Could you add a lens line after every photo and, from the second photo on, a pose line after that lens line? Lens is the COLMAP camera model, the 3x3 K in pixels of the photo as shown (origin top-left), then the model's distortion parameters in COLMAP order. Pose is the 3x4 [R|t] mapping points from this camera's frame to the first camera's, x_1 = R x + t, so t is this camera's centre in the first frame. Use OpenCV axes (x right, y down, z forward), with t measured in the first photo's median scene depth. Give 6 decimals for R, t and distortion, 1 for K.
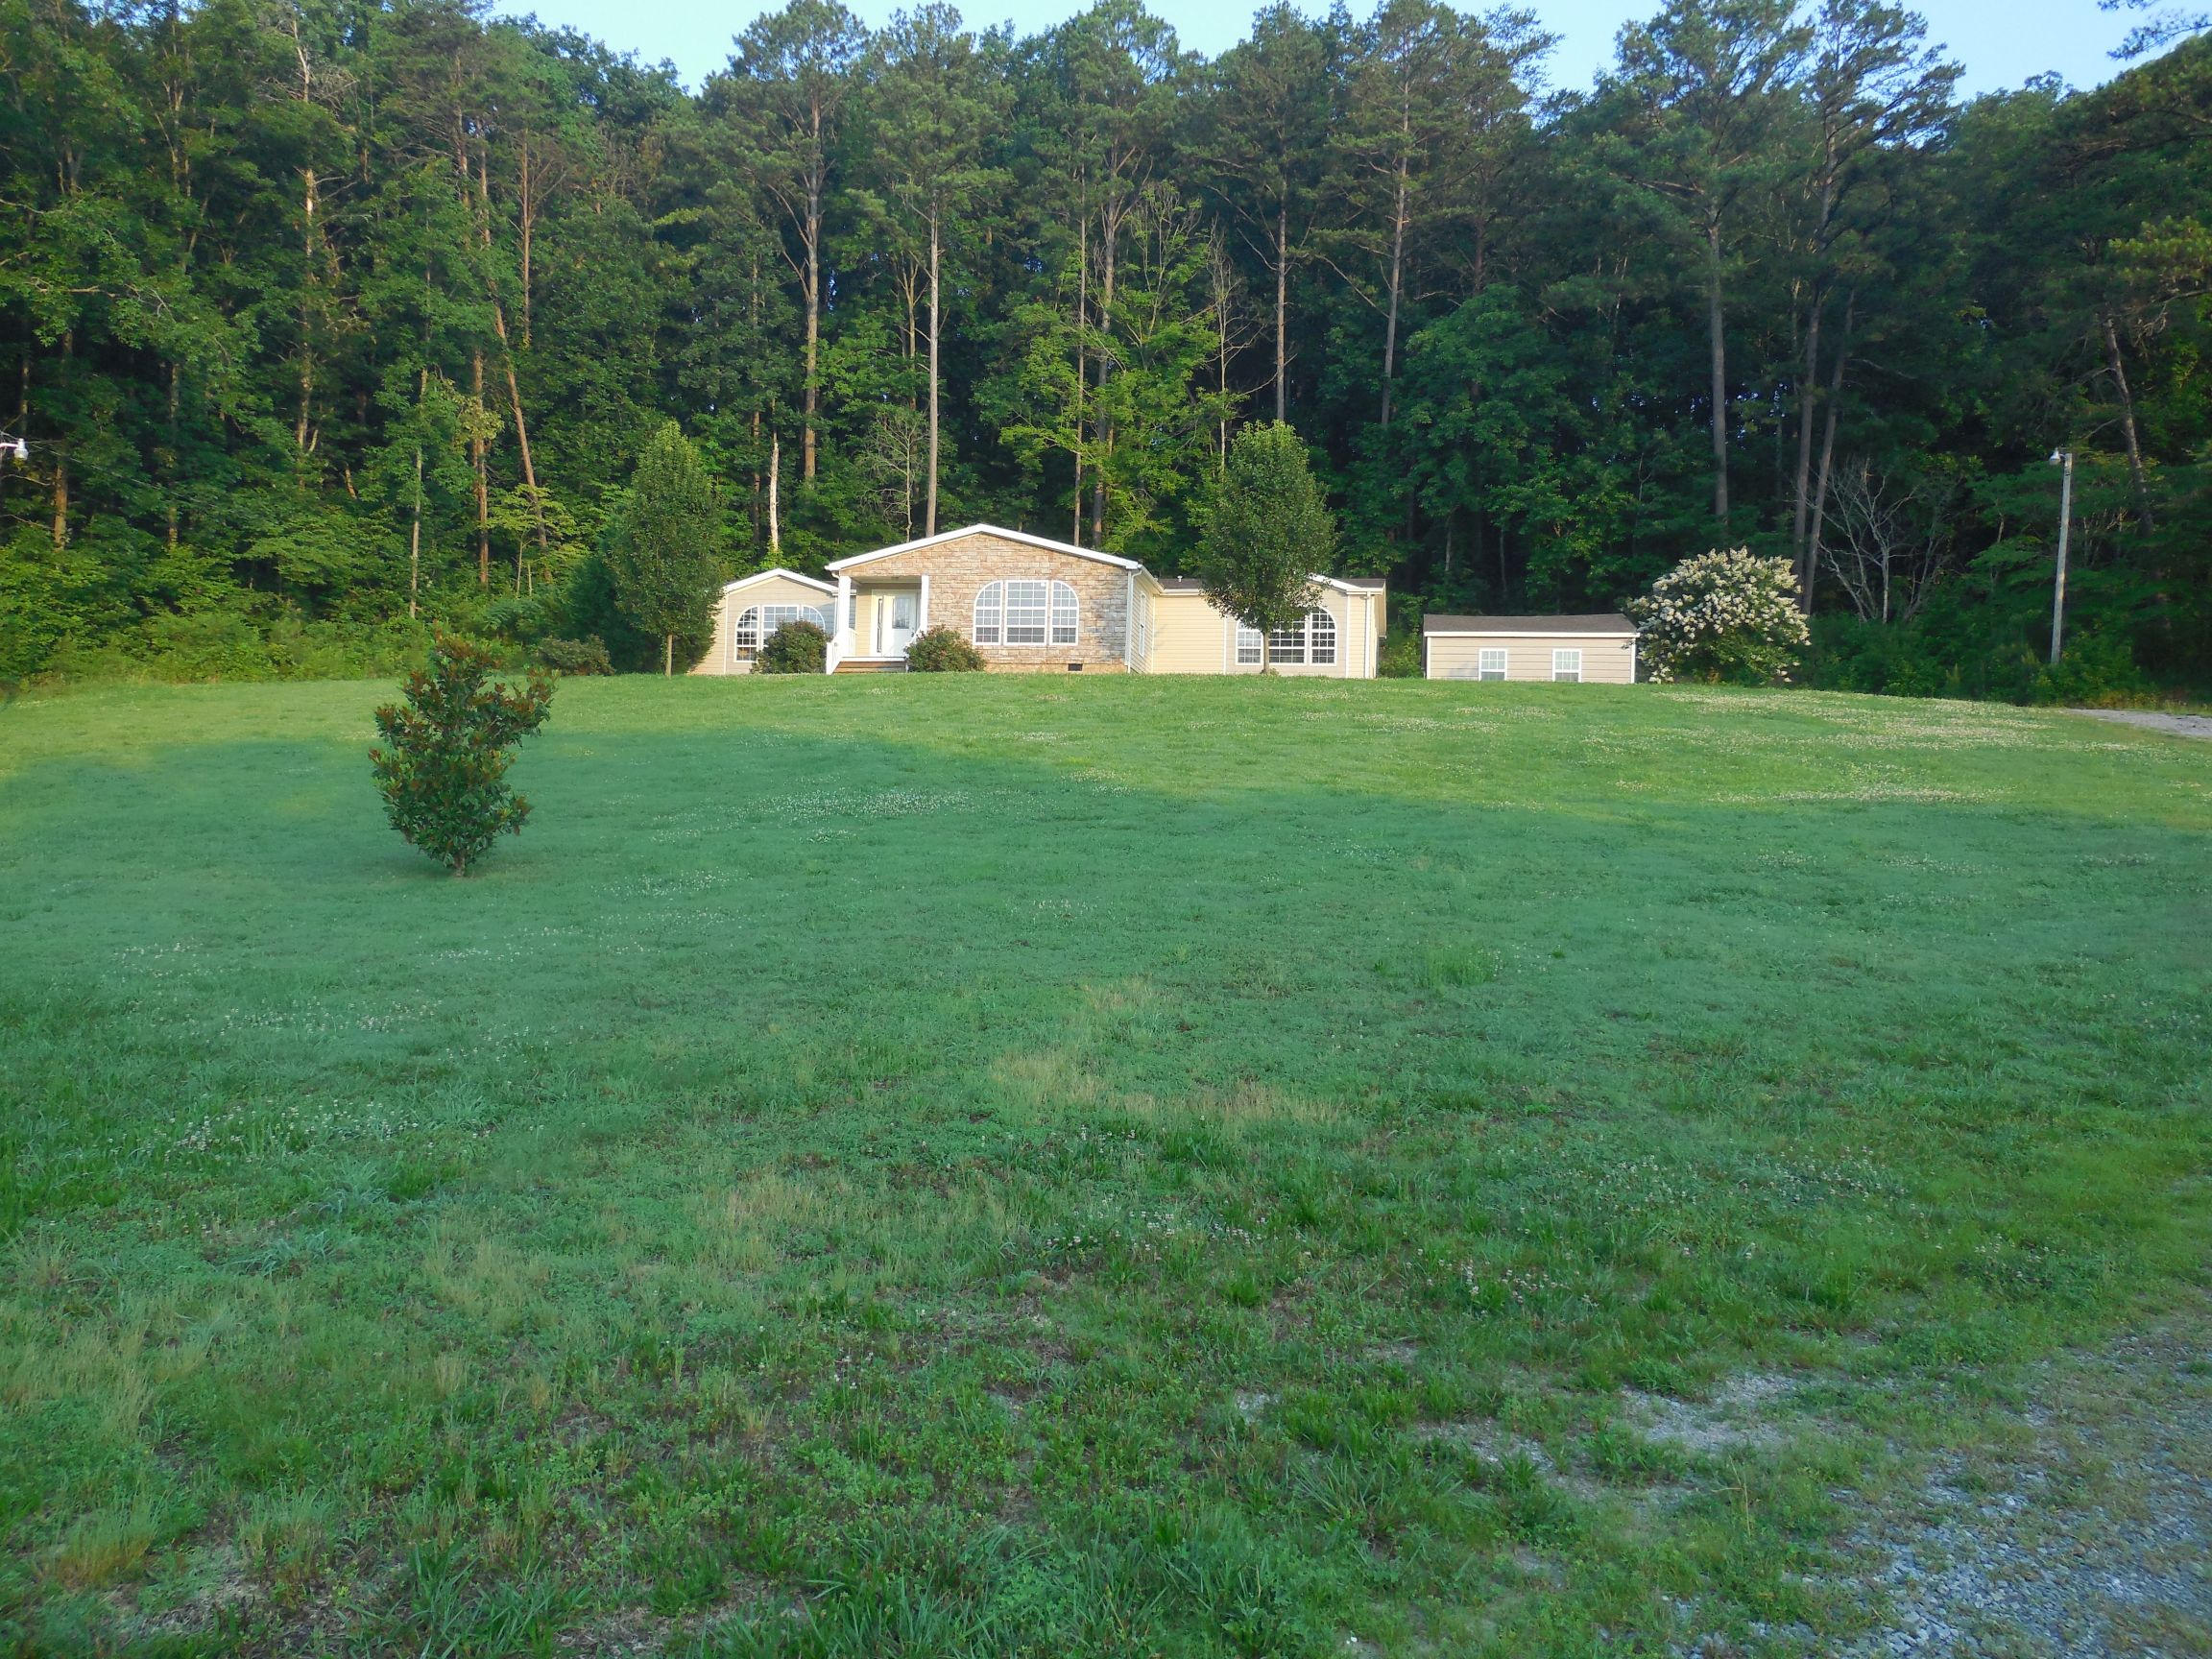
lens RADIAL K [[1649.2, 0, 1114.3], [0, 1649.2, 827.6], [0, 0, 1]] dist [-0.014556, -0.001955]
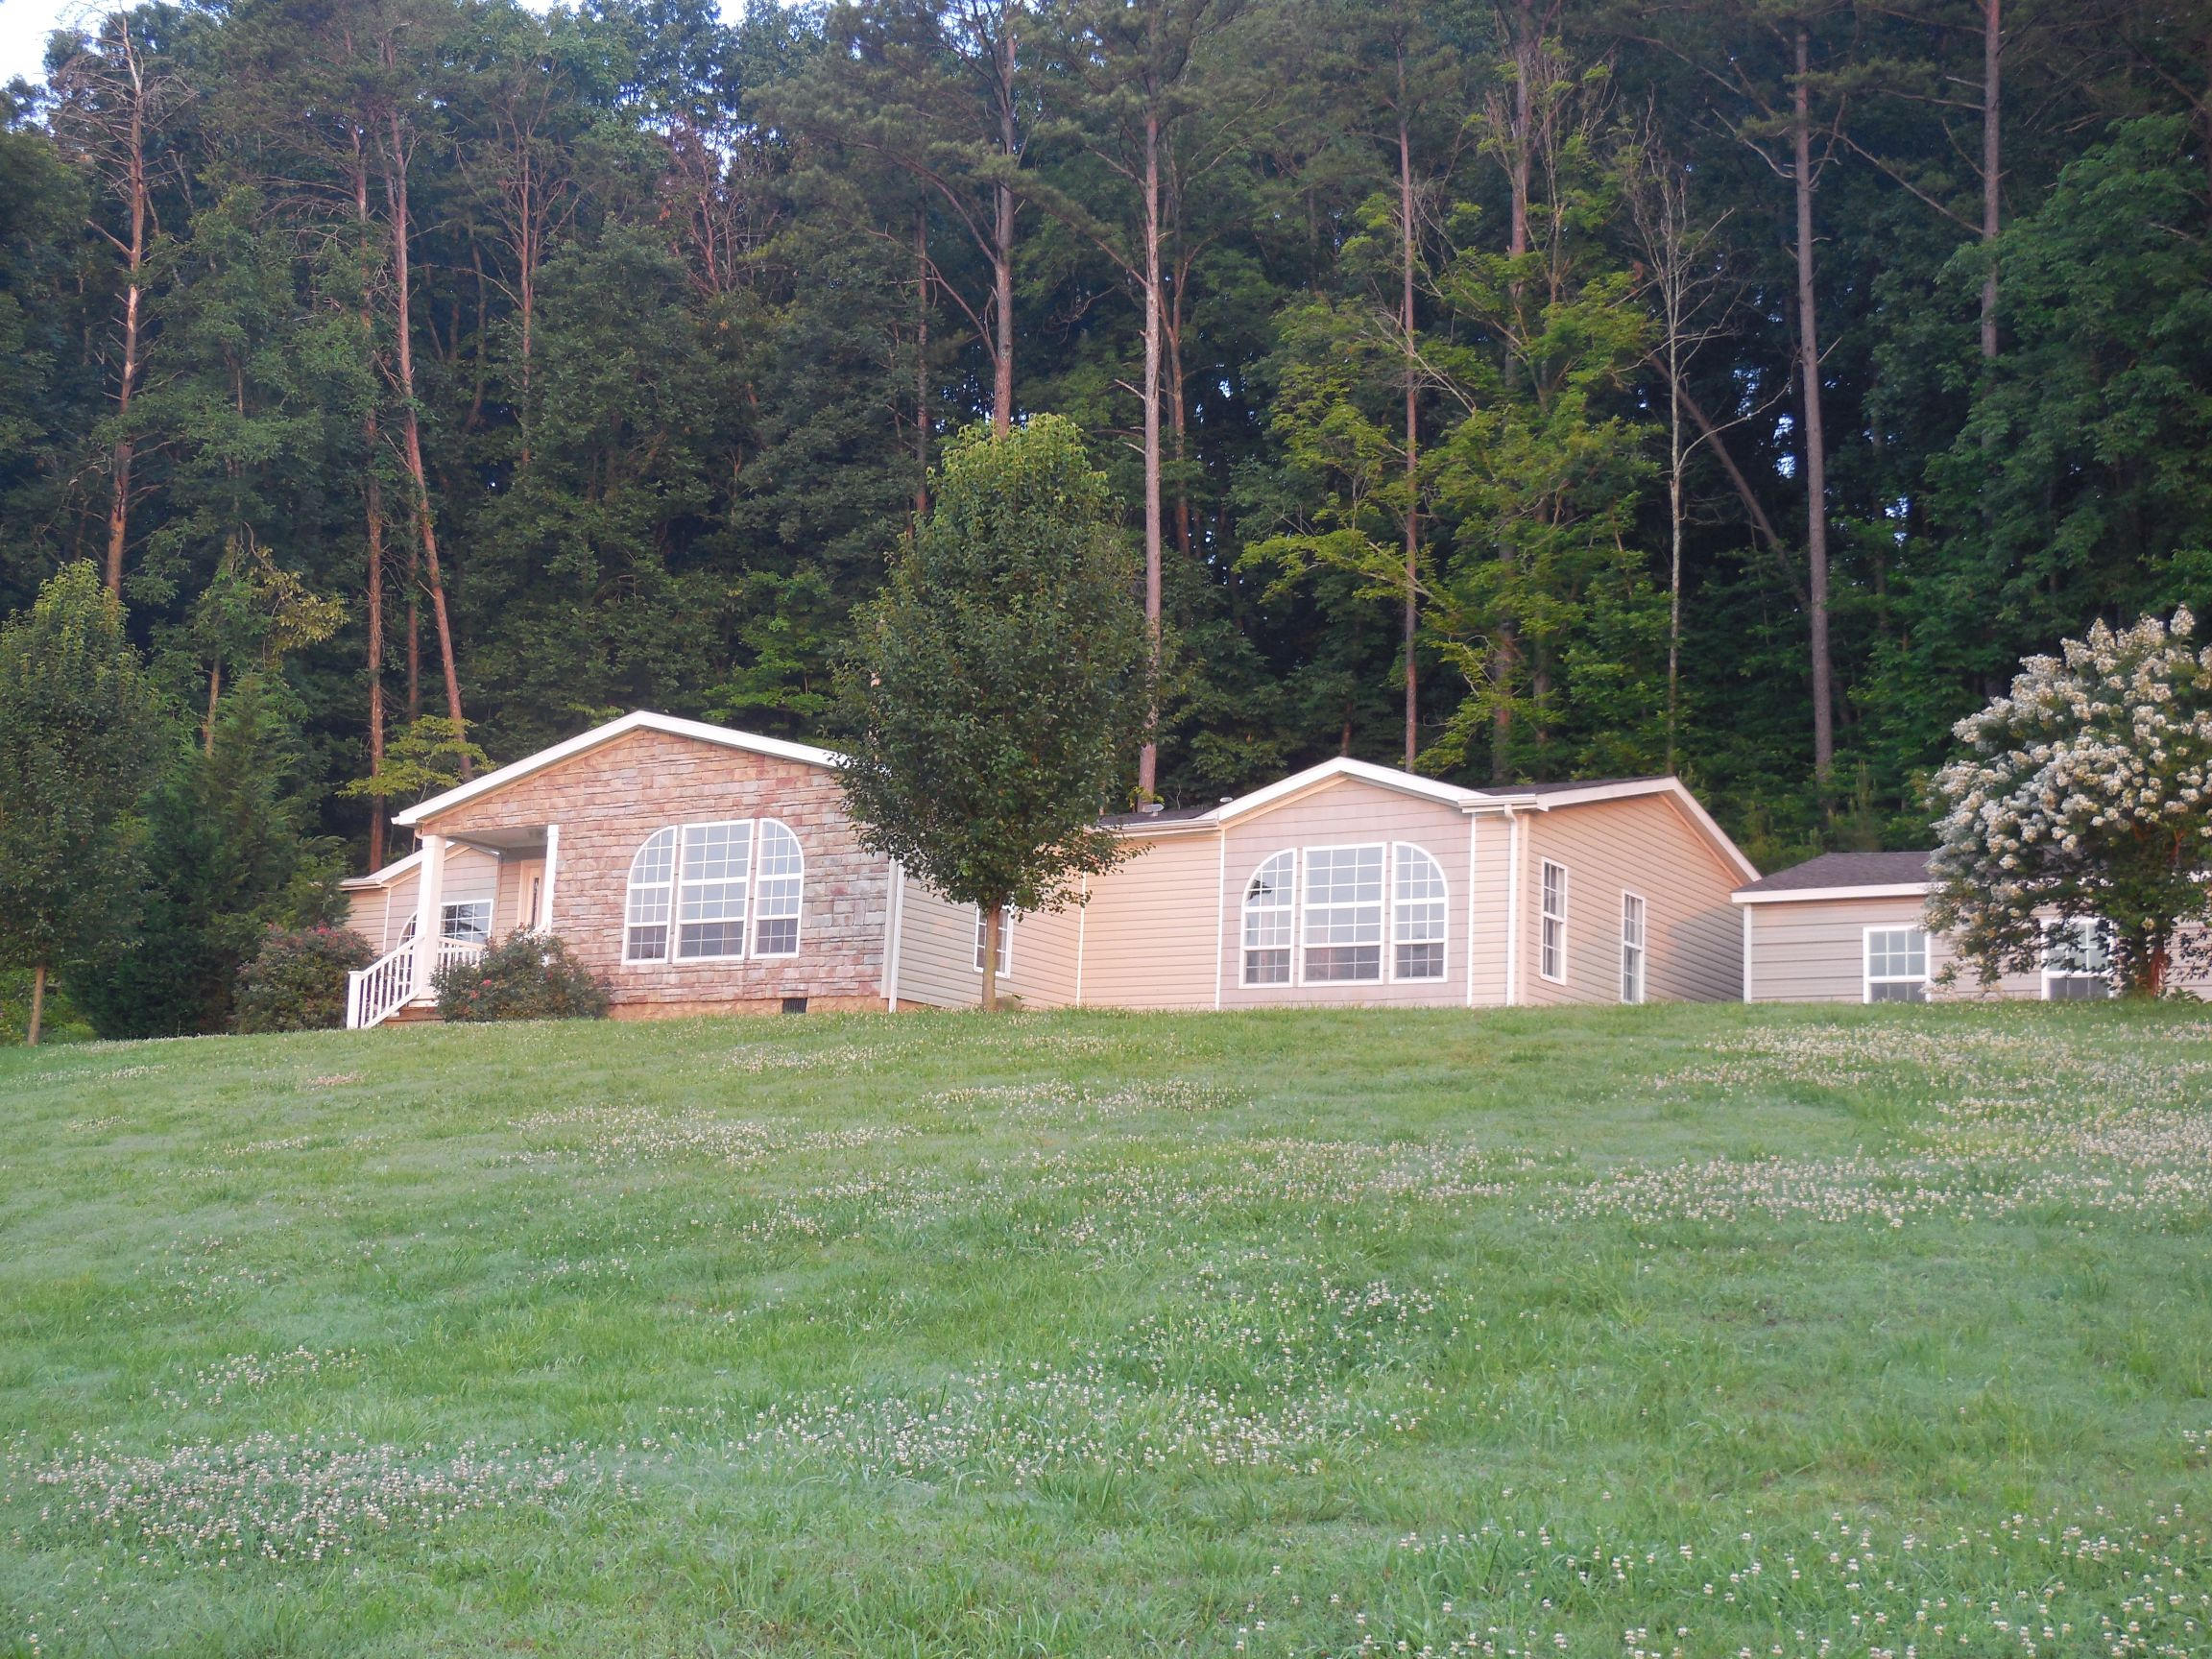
lens RADIAL K [[2808.8, 0, 1087.6], [0, 2808.8, 819.8], [0, 0, 1]] dist [-0.021307, 0.000000]
pose [[0.918620, -0.057544, -0.390929, 0.352689], [-0.008978, 0.986044, -0.166241, -0.019374], [0.395040, 0.156222, 0.905283, 0.319413]]
